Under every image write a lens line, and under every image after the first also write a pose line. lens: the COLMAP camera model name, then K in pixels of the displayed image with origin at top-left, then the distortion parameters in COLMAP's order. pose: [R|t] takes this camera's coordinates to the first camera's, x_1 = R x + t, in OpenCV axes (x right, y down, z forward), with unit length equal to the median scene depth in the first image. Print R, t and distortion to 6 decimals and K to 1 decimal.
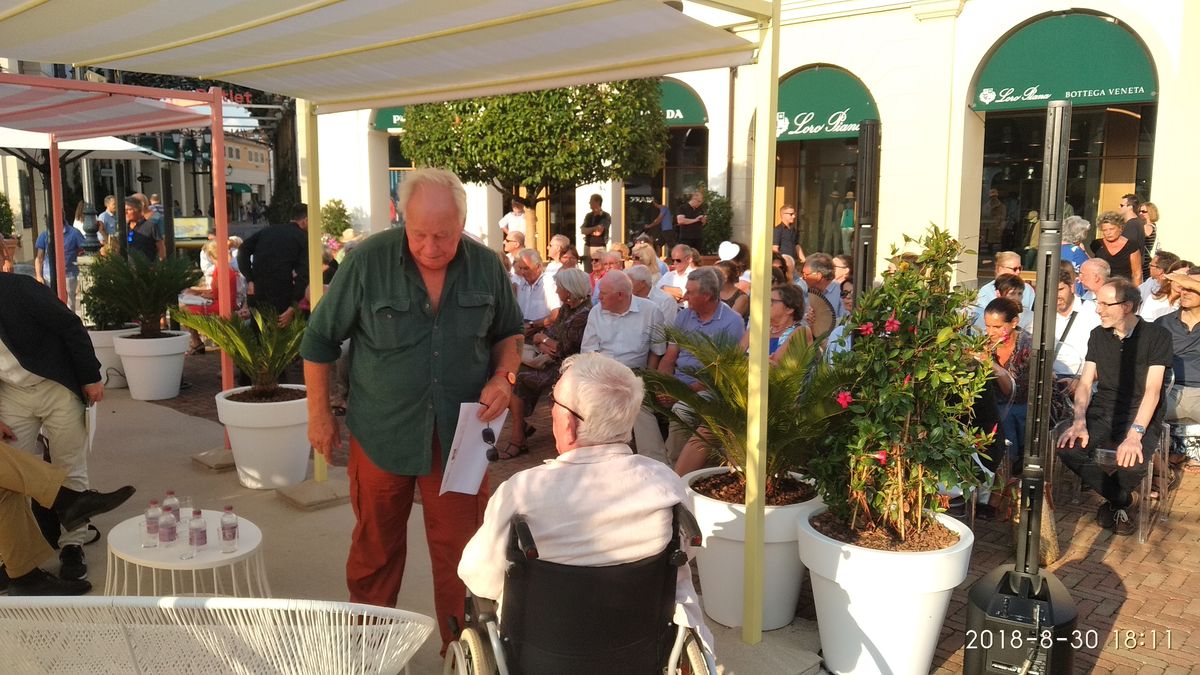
lens RADIAL K [[938.8, 0, 600.0], [0, 938.8, 337.5], [0, 0, 1]] dist [0.000262, -0.004563]
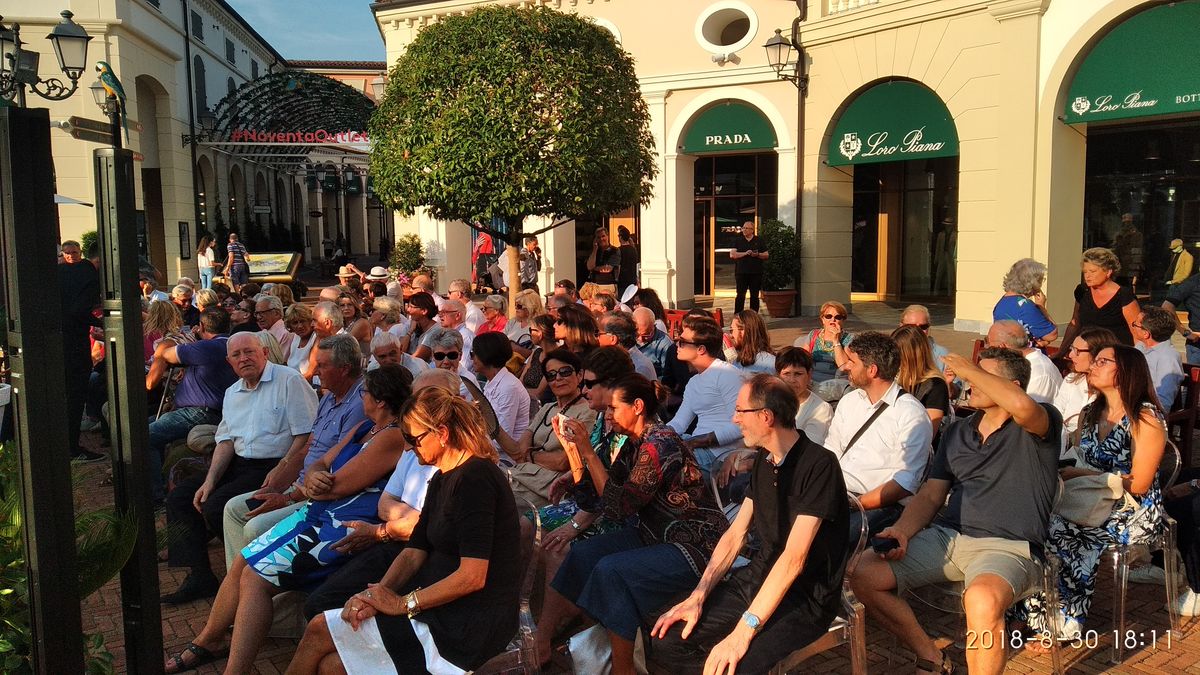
lens RADIAL K [[914.9, 0, 600.0], [0, 914.9, 337.5], [0, 0, 1]] dist [-0.008482, -0.002356]
pose [[0.974593, 0.014356, -0.223521, 0.167253], [-0.019754, 0.999564, -0.021932, -0.020908], [0.223109, 0.025790, 0.974452, 0.102955]]
